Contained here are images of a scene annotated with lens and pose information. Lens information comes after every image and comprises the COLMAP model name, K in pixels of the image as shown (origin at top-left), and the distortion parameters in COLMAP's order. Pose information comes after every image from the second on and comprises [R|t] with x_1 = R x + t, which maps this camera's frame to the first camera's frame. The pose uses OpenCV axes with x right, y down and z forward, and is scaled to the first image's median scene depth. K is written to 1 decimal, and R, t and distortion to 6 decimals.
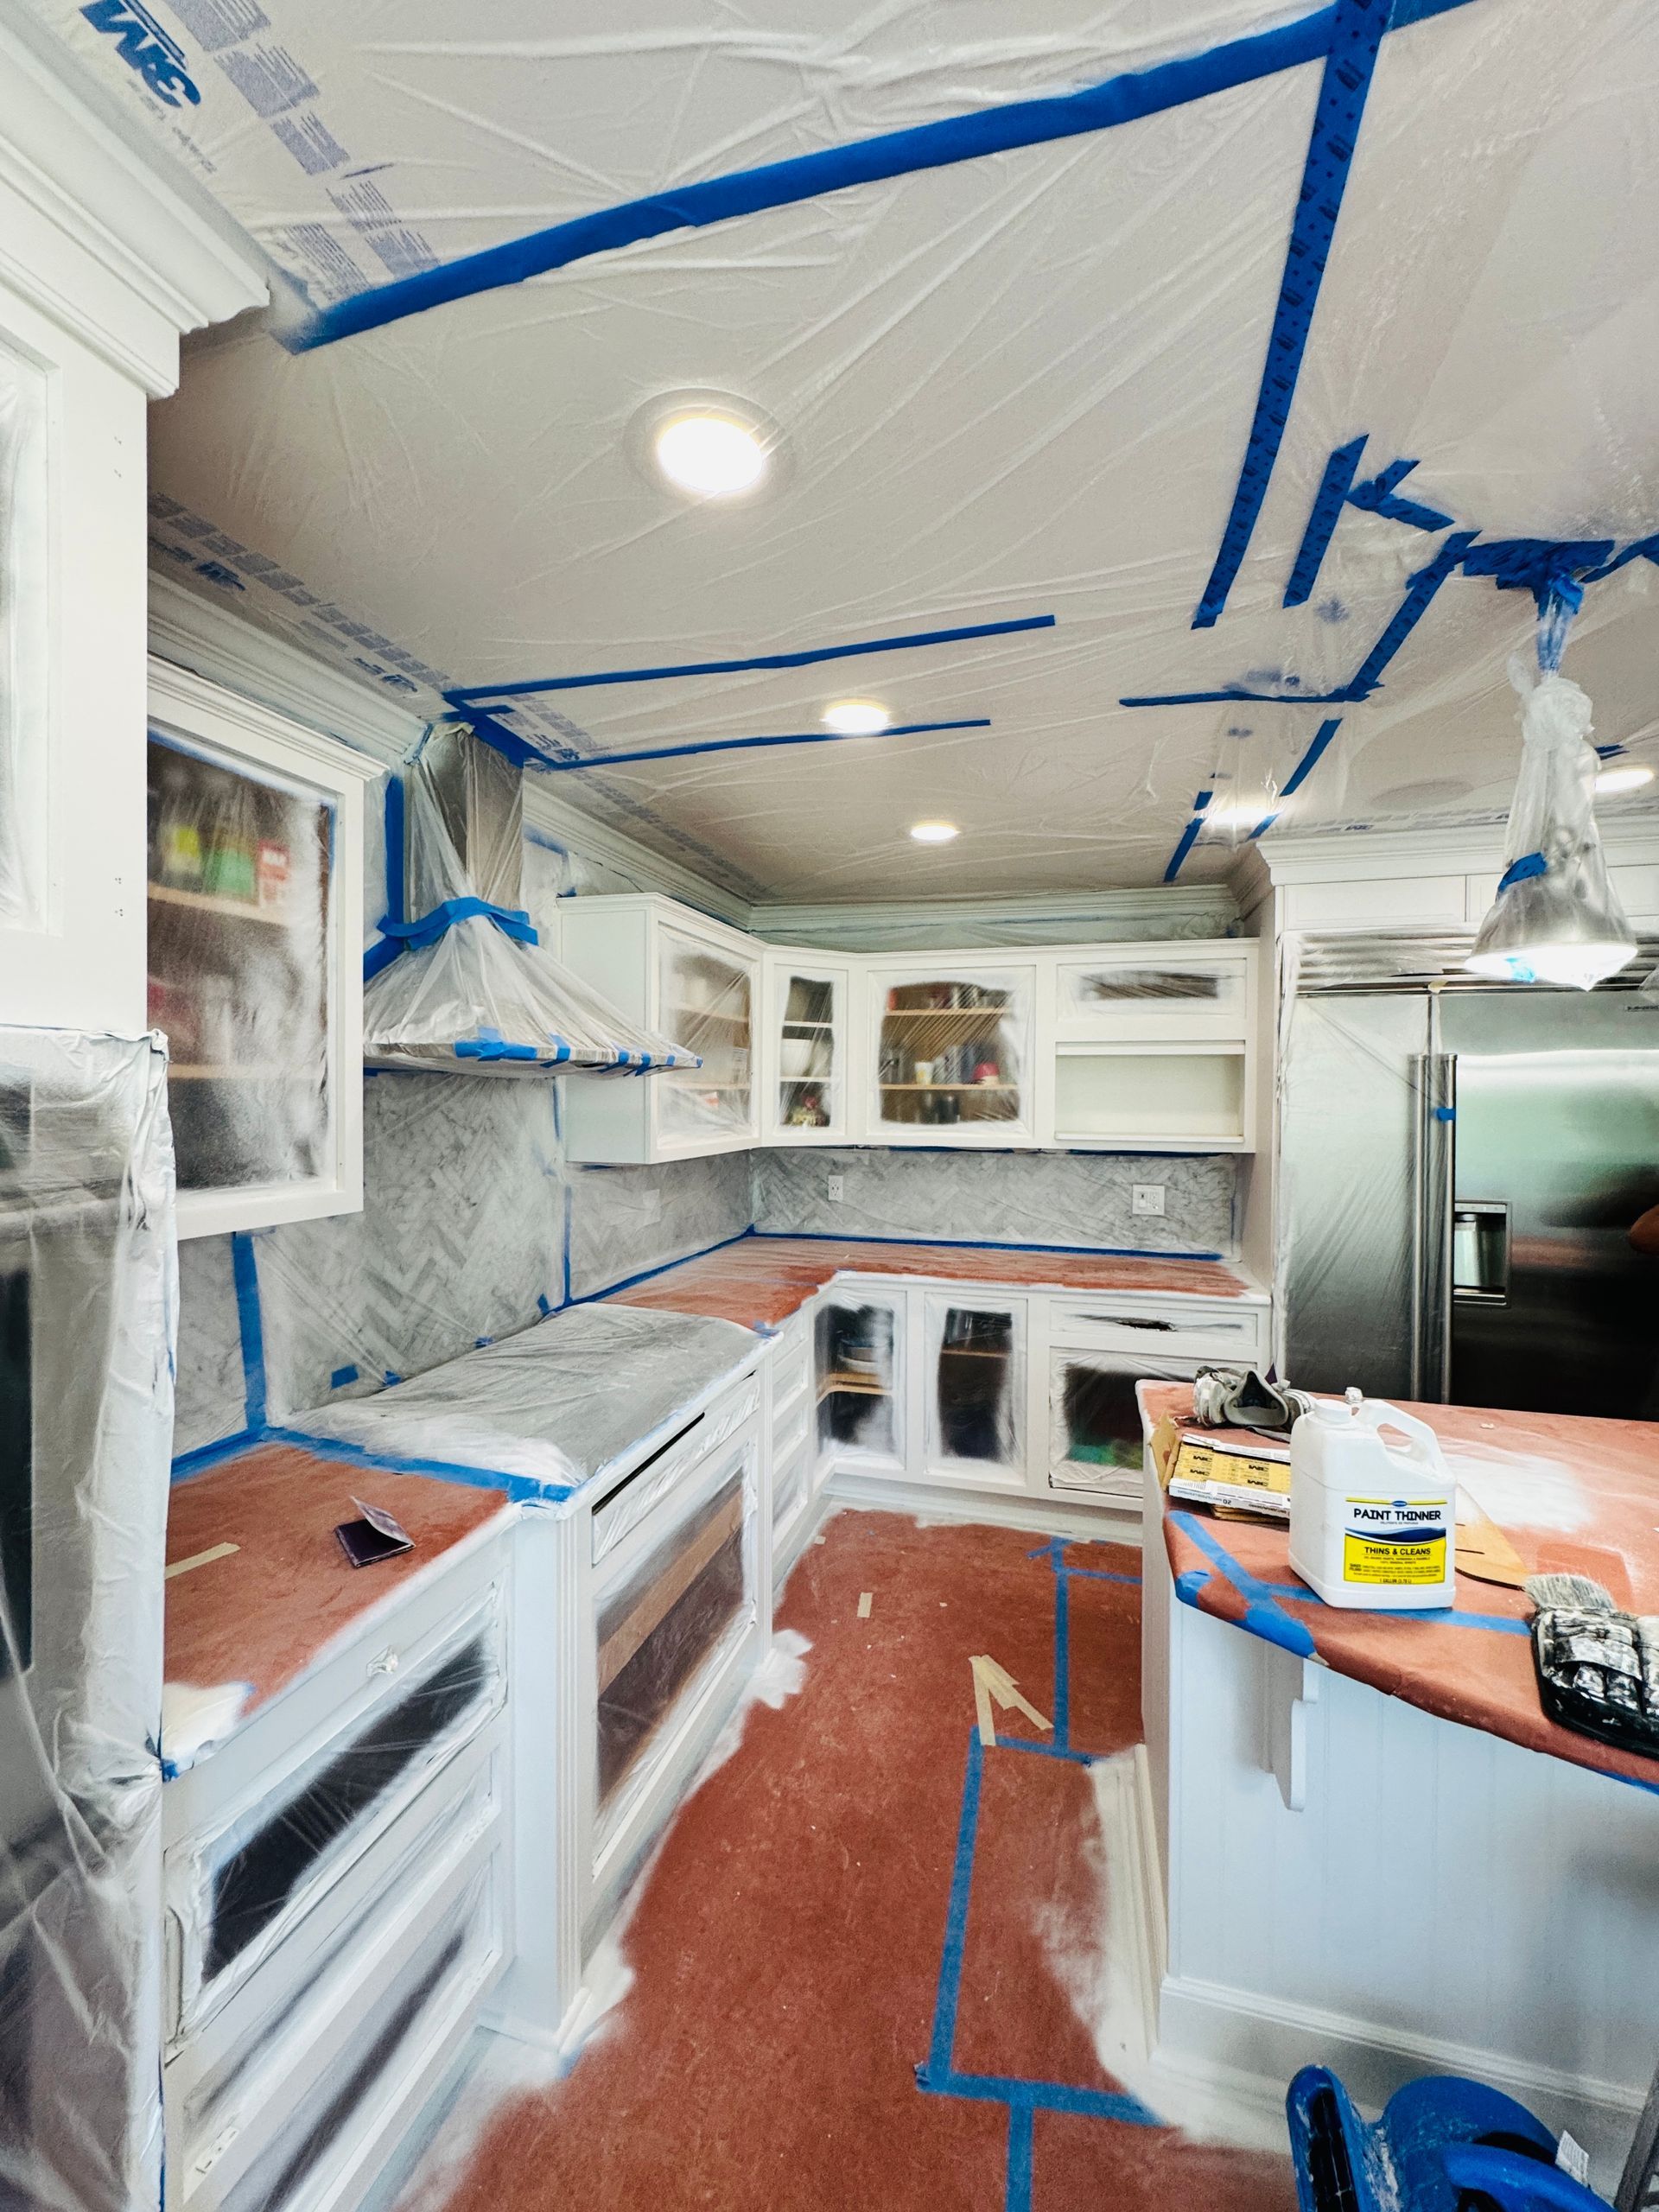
lens RADIAL K [[885.3, 0, 830.8], [0, 885.3, 1104.1], [0, 0, 1]] dist [-0.001758, 0.000719]
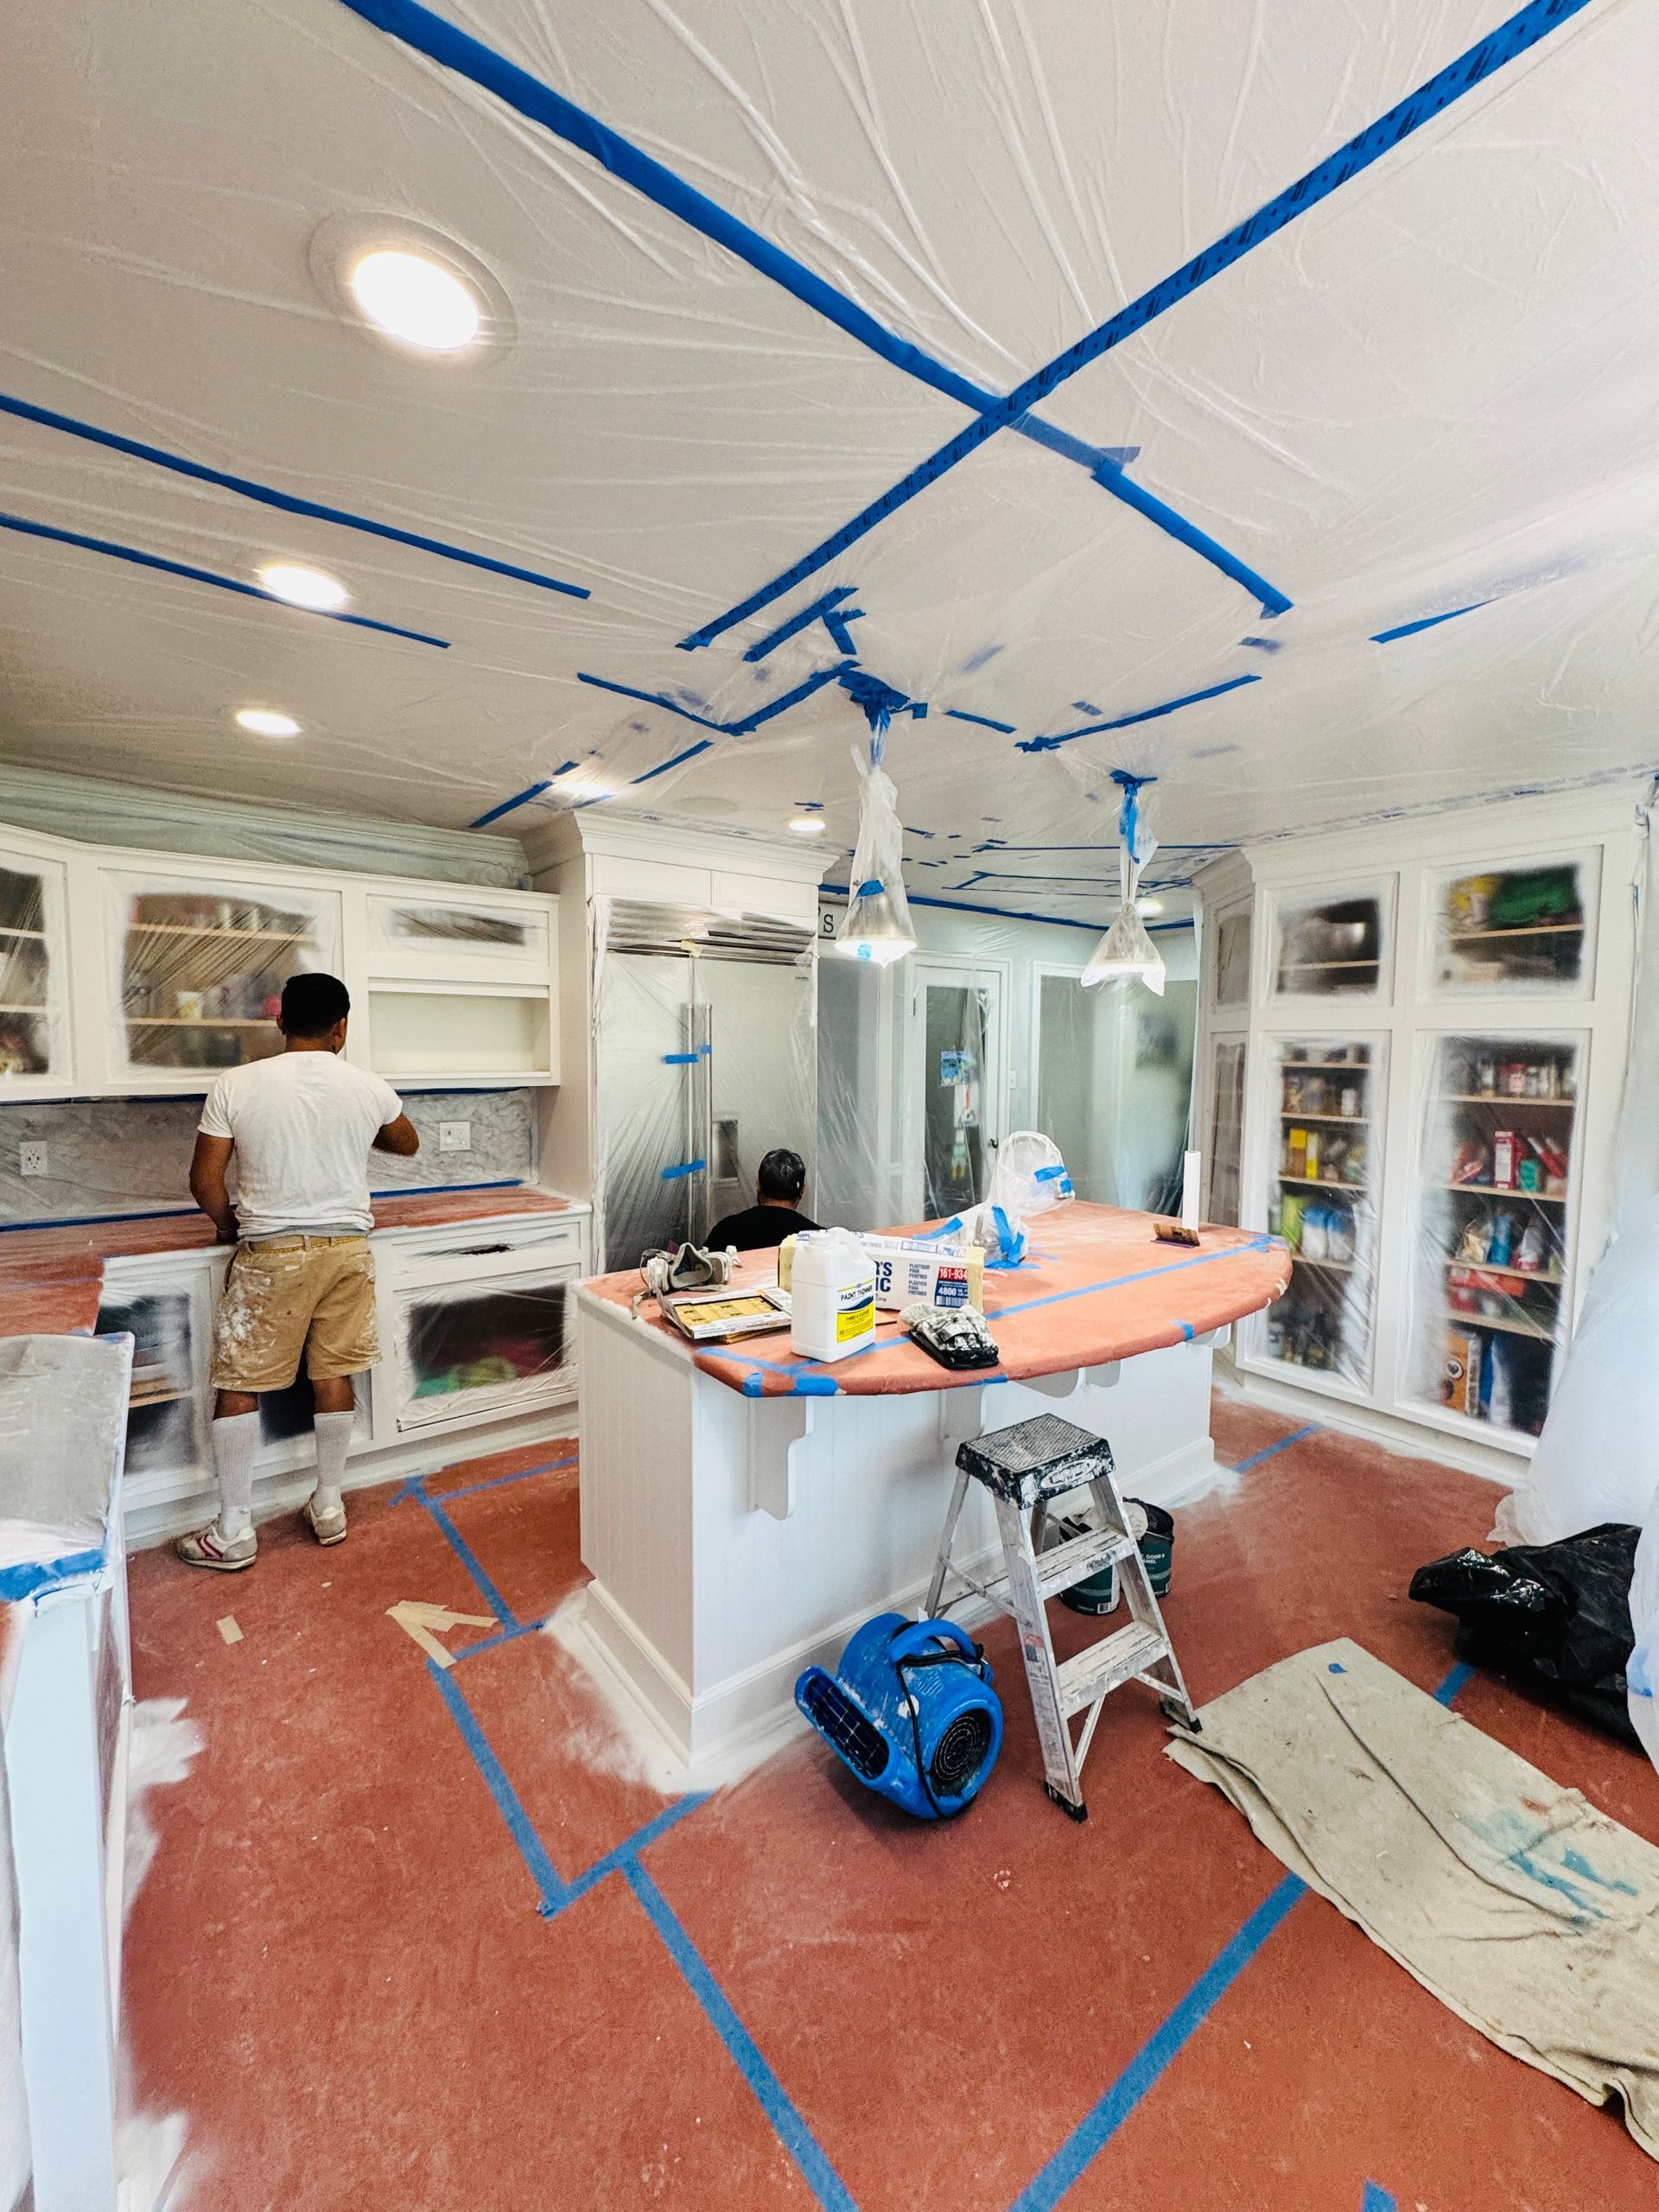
lens RADIAL K [[885.3, 0, 833.1], [0, 885.3, 1104.2], [0, 0, 1]] dist [-0.001758, 0.000719]
pose [[0.595940, -0.056008, 0.801074, -0.321687], [0.006832, 0.997882, 0.064686, 0.011370], [-0.803000, -0.033076, 0.595060, 0.050613]]
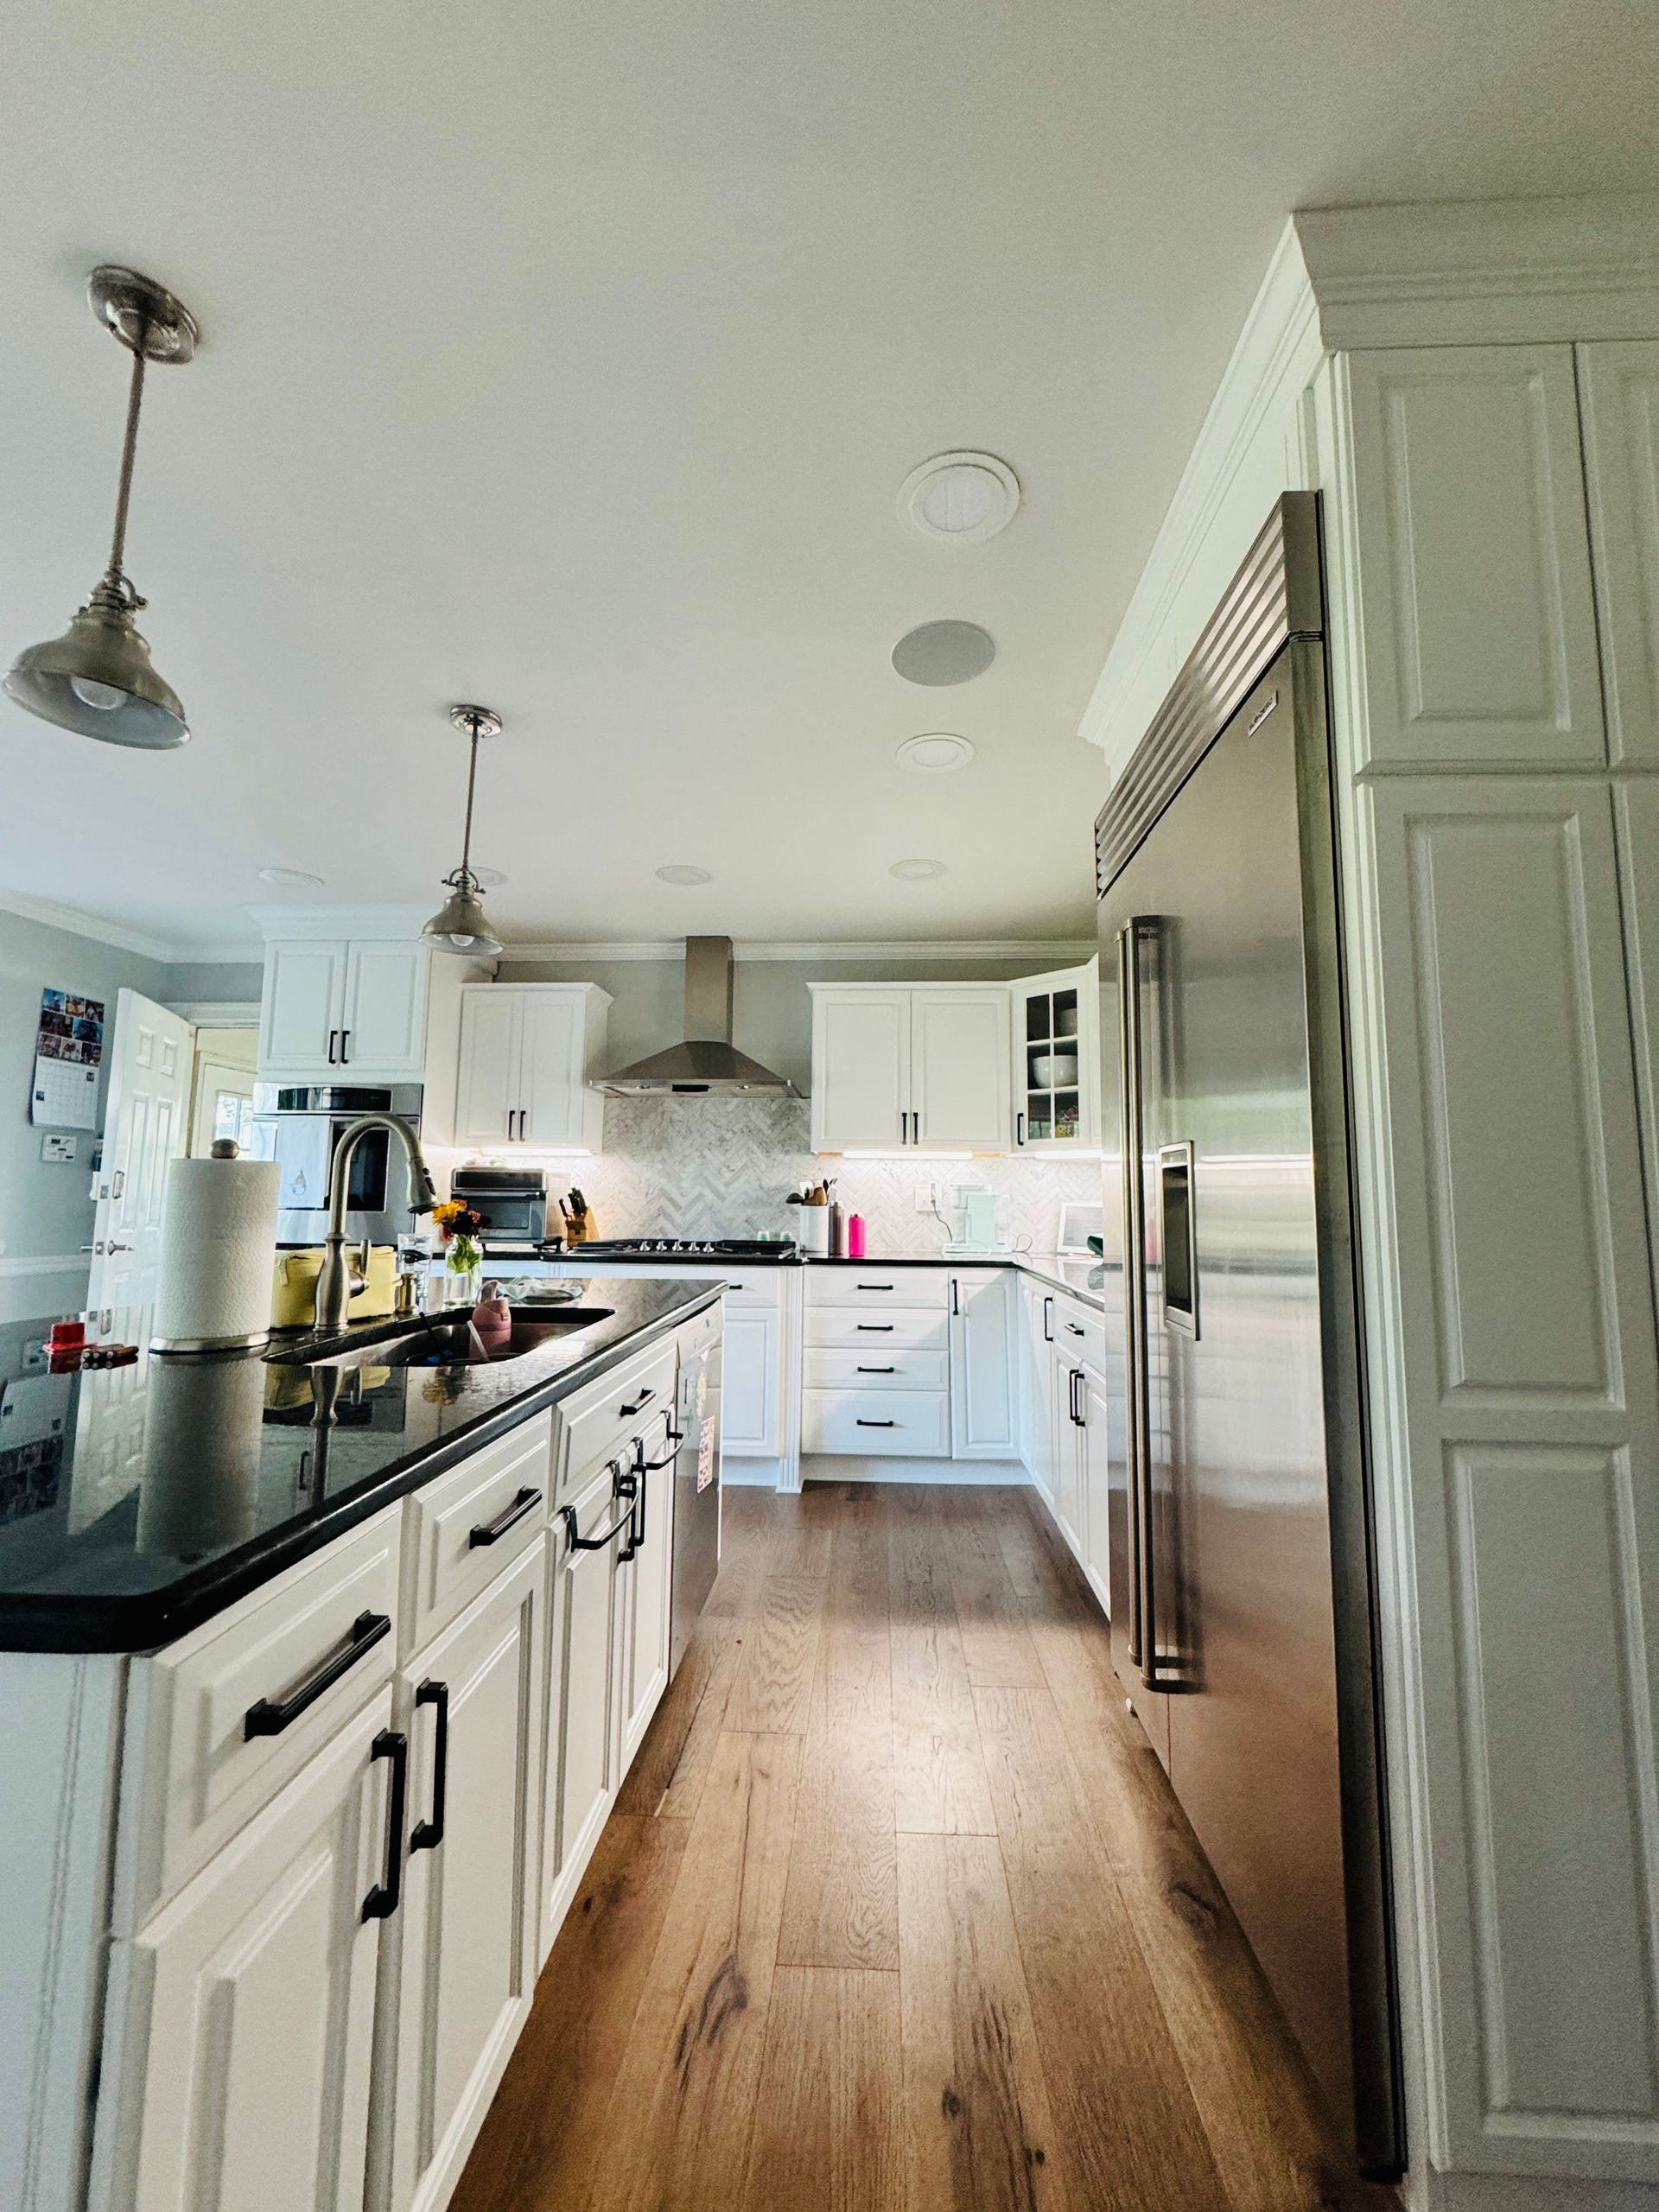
lens RADIAL K [[885.3, 0, 832.3], [0, 885.3, 1105.1], [0, 0, 1]] dist [-0.001758, 0.000719]
pose [[0.220095, -0.105832, -0.969720, 1.498786], [-0.024098, 0.993204, -0.113865, 0.183913], [0.975181, 0.048430, 0.216049, 0.782513]]
